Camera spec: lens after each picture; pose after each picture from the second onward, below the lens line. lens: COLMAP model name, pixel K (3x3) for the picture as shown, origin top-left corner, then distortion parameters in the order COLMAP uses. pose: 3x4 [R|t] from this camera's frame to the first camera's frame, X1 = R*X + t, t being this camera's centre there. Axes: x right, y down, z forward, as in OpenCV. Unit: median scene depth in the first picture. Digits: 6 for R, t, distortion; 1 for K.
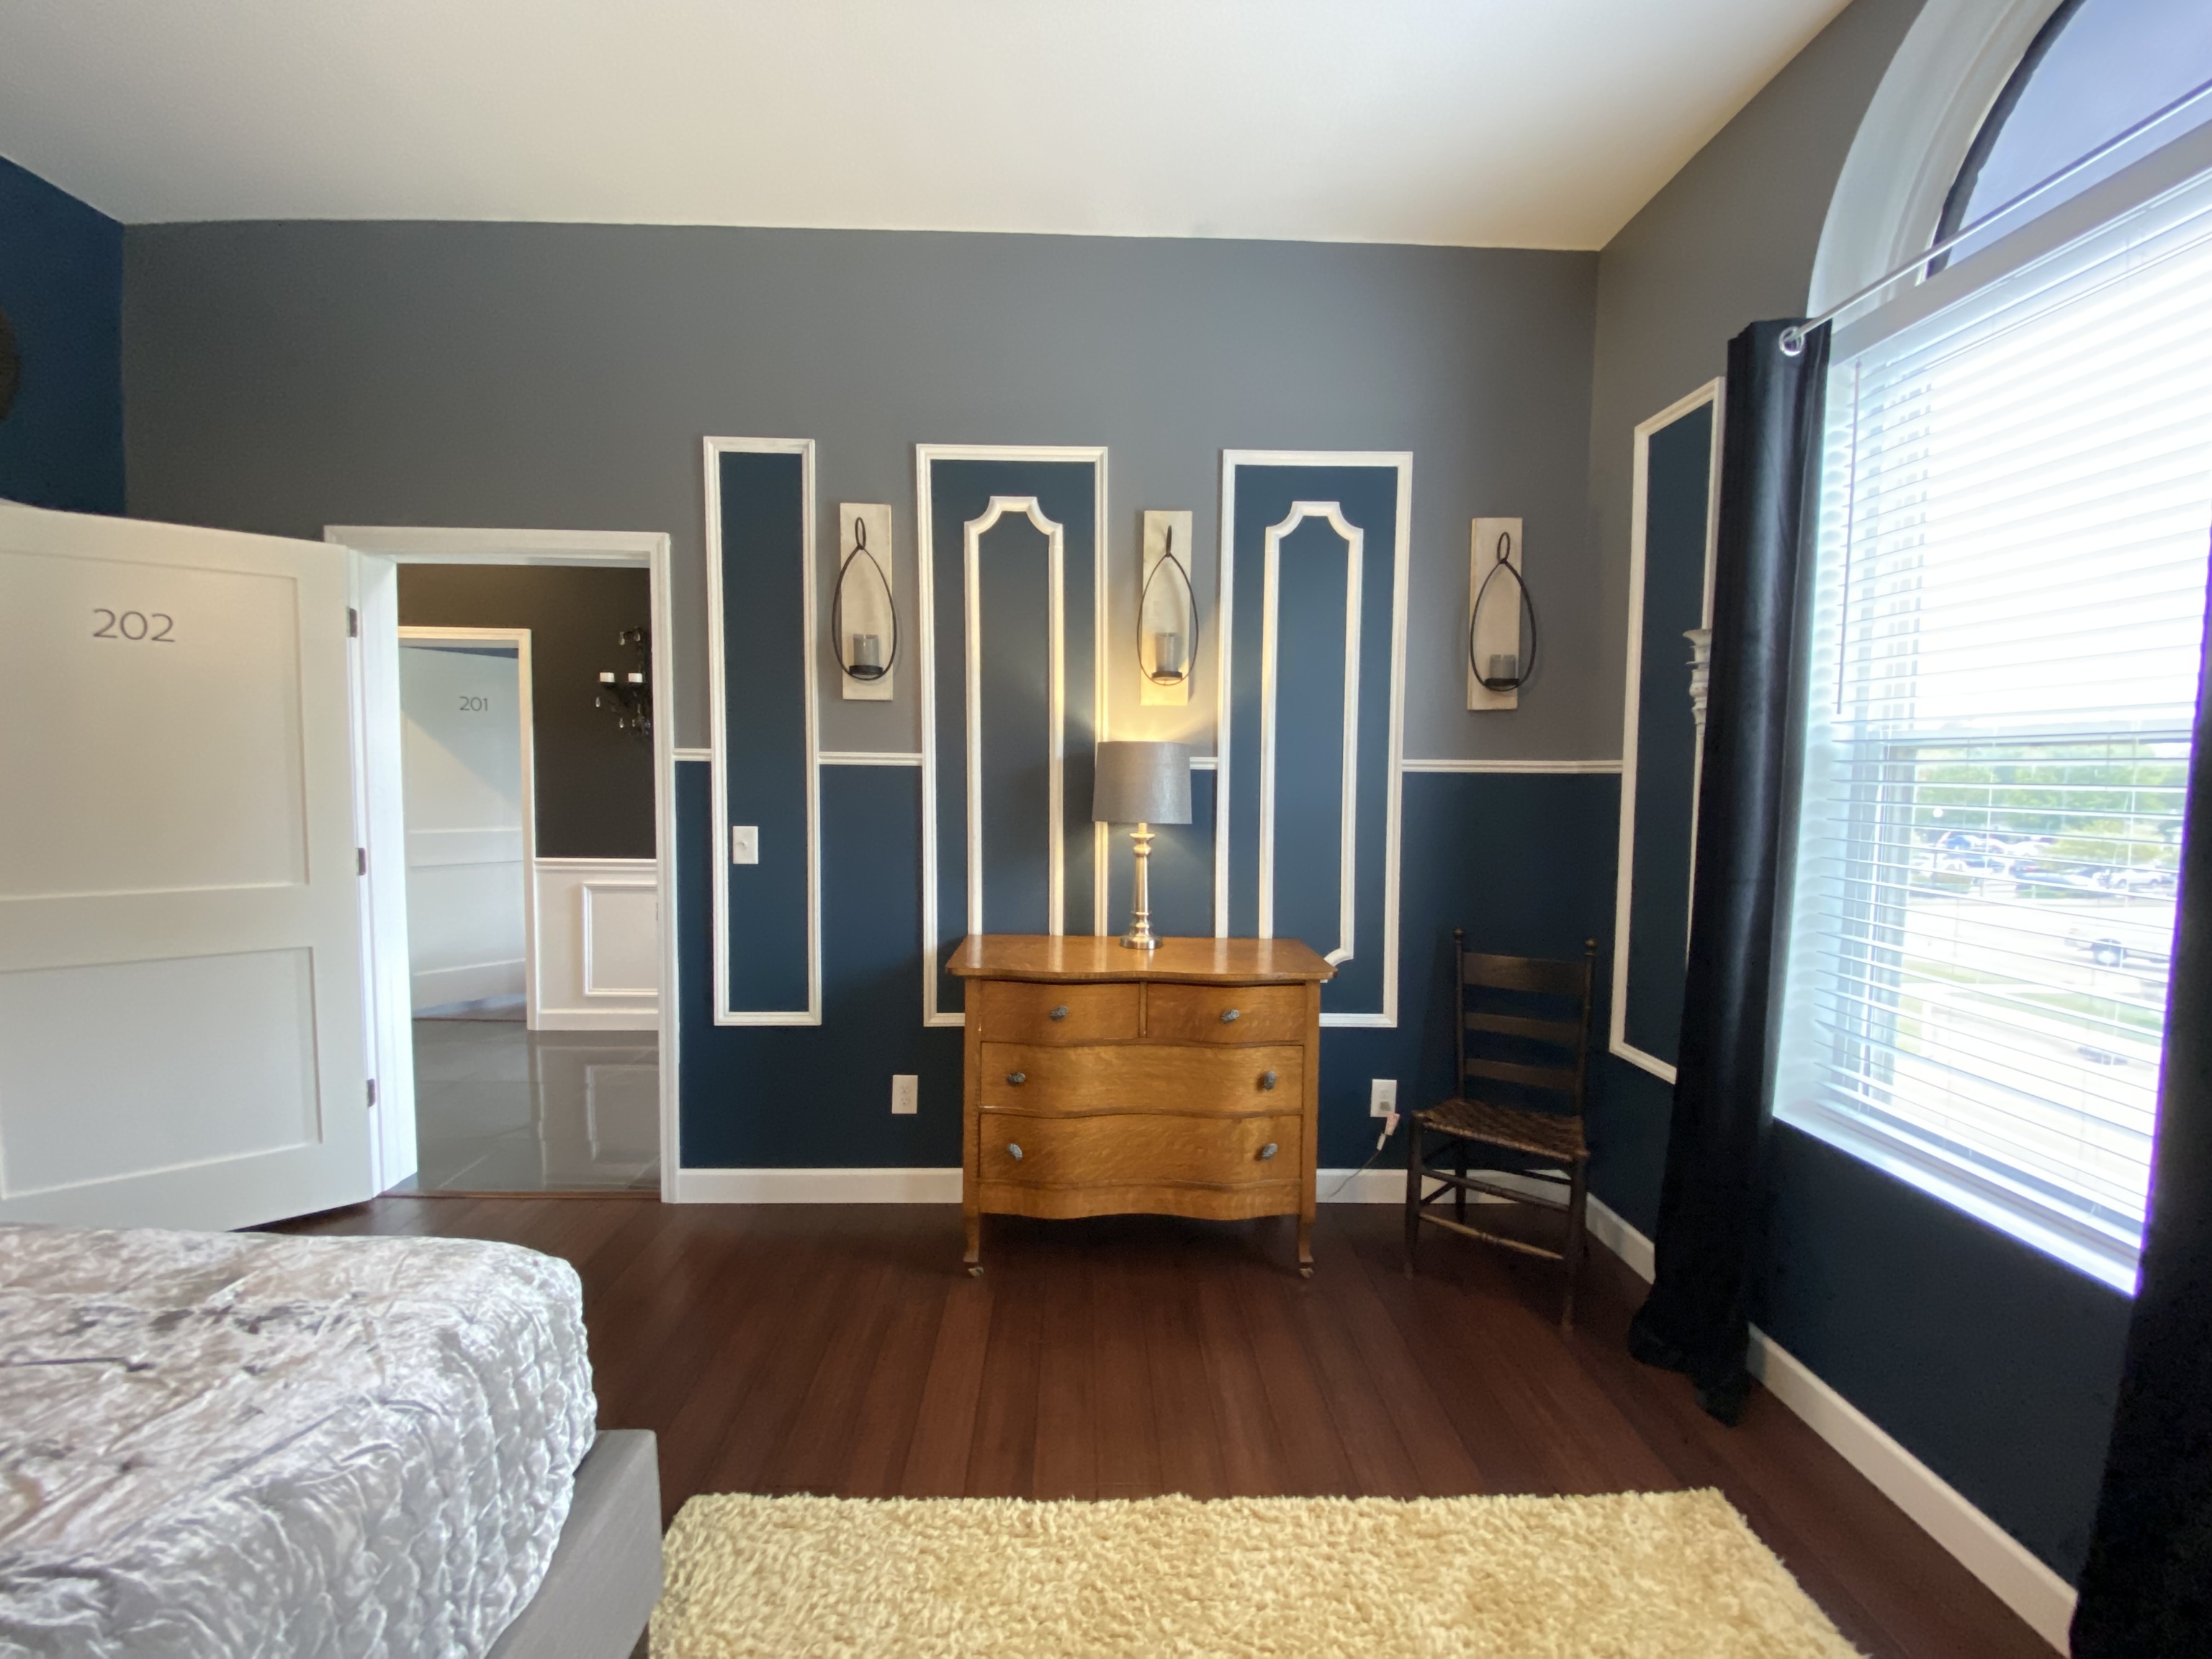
lens RADIAL K [[886.8, 0, 1109.0], [0, 886.8, 831.4], [0, 0, 1]] dist [0.024037, -0.021644]
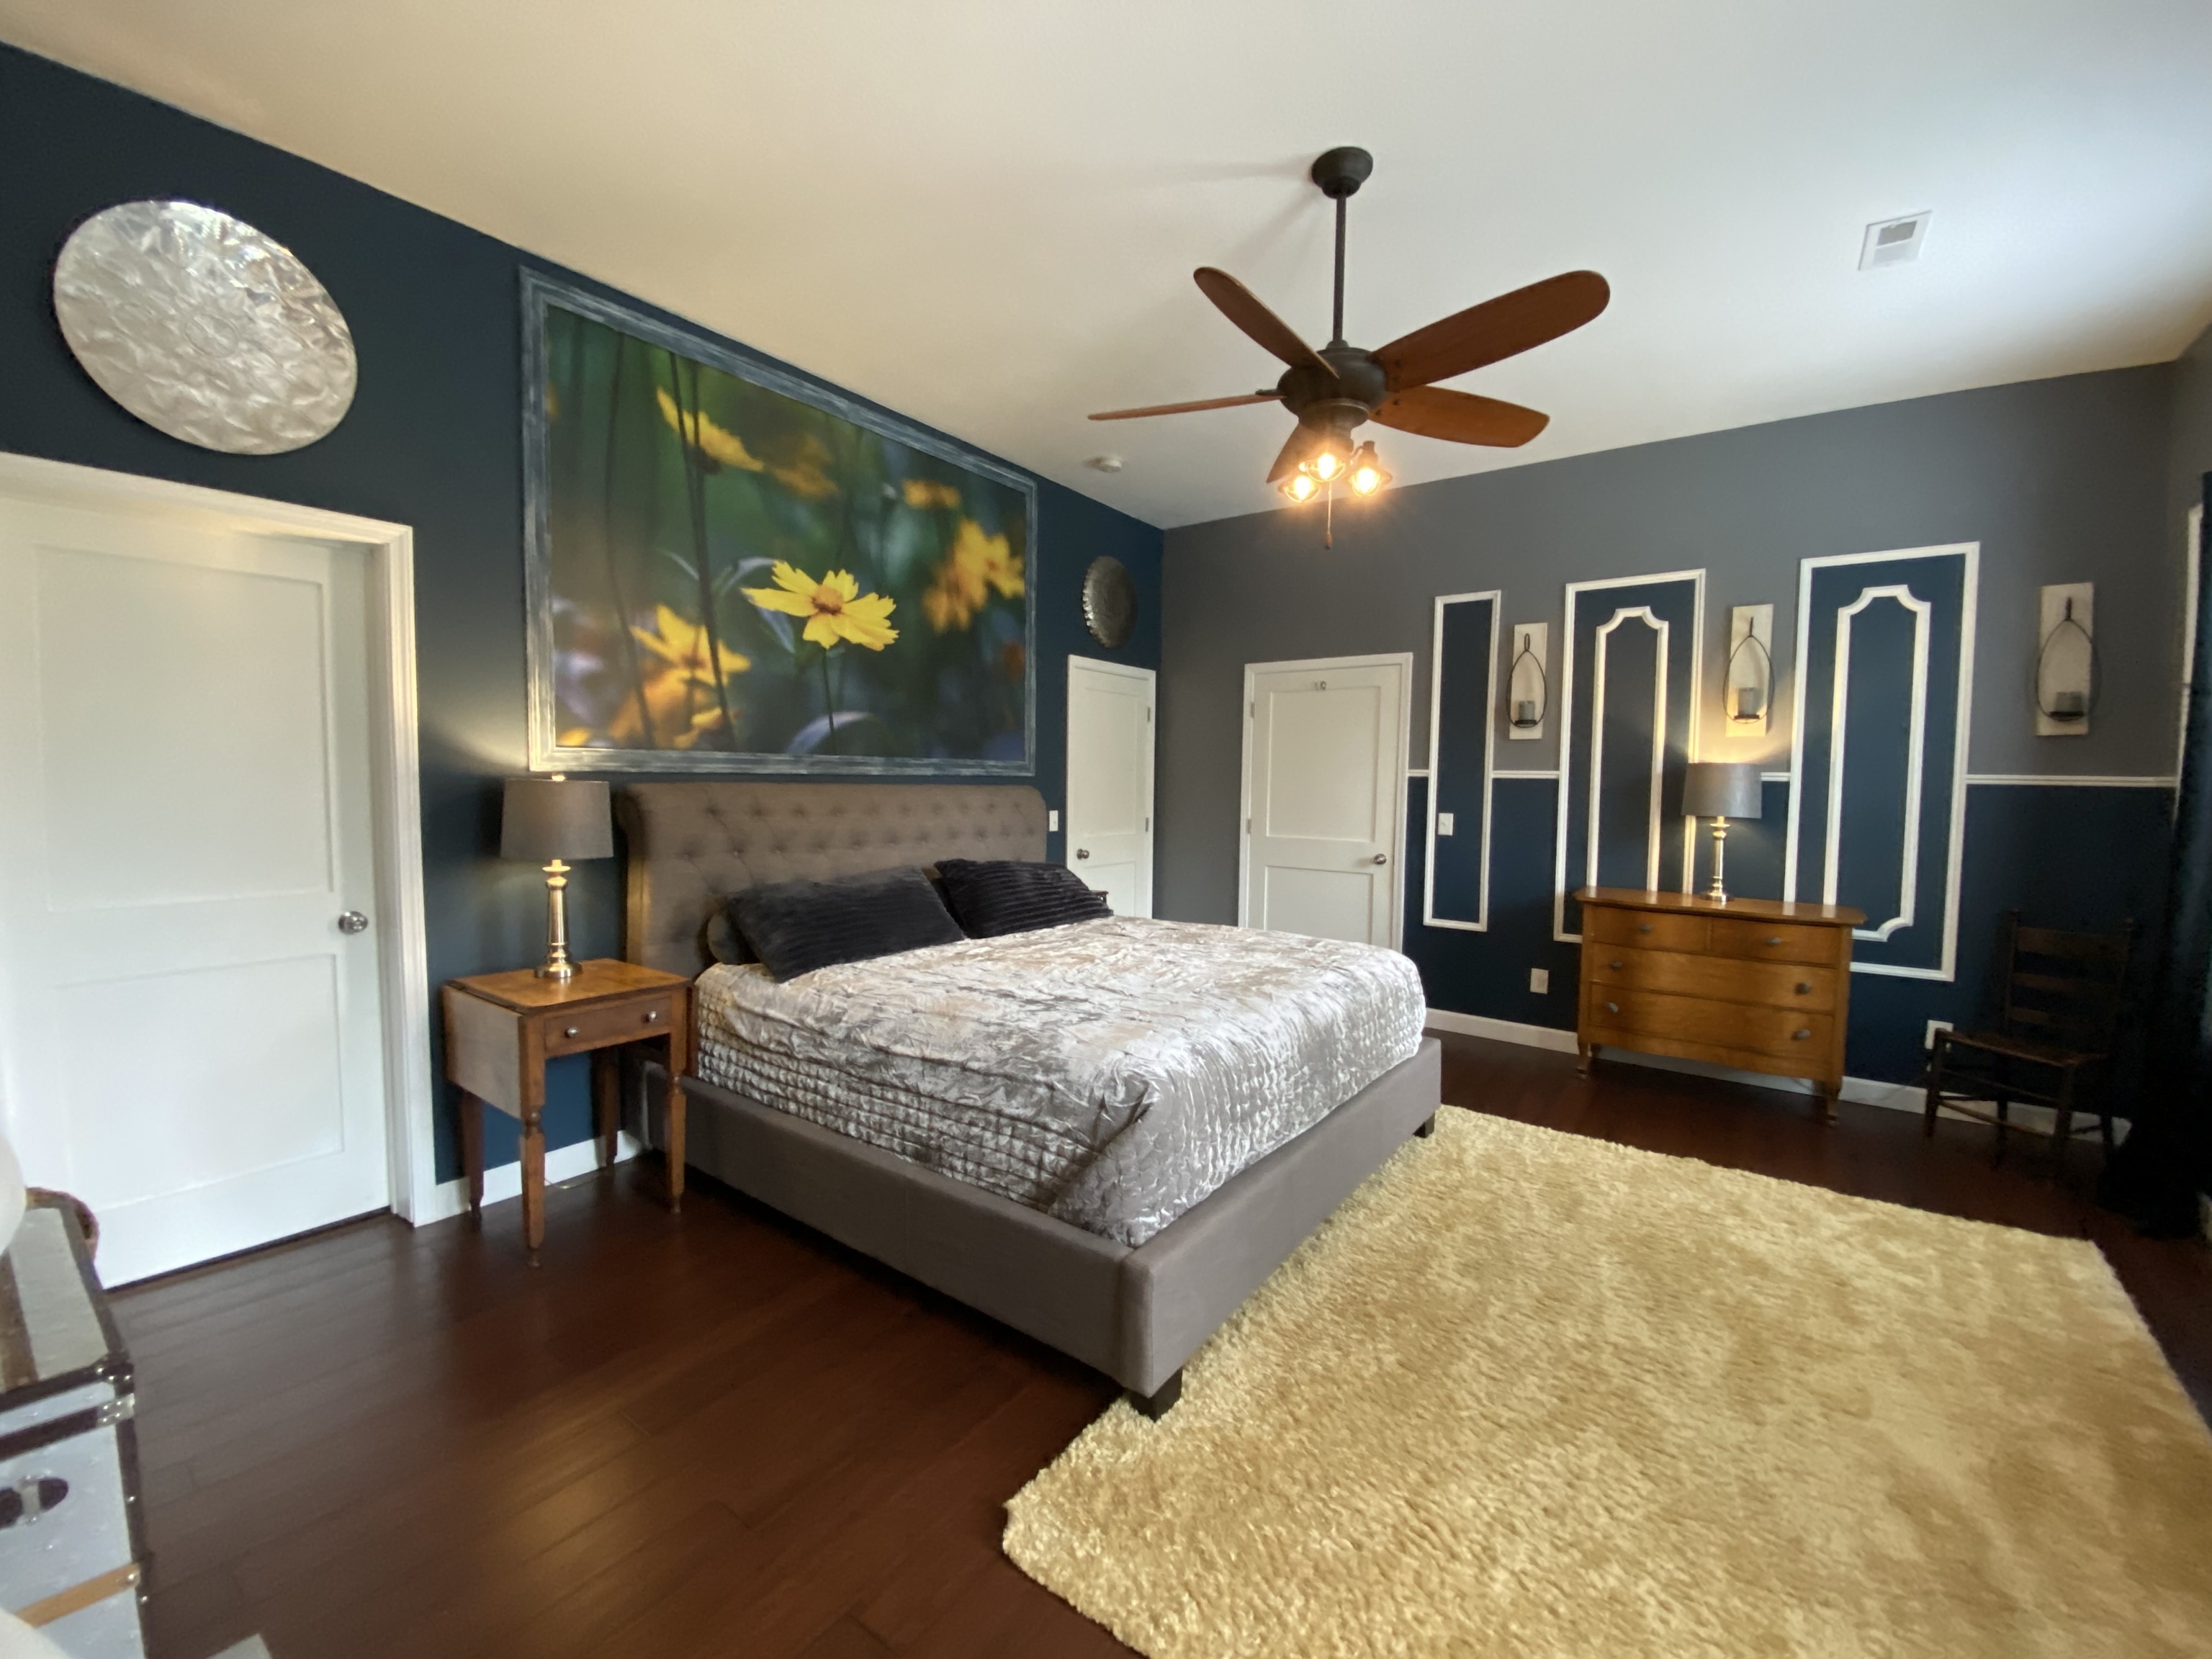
lens RADIAL K [[886.8, 0, 1109.0], [0, 886.8, 831.4], [0, 0, 1]] dist [0.024037, -0.021644]
pose [[0.791802, 0.037822, -0.609605, 0.137225], [-0.039959, 0.999150, 0.010090, 0.039746], [0.609469, 0.016370, 0.792641, -0.811509]]
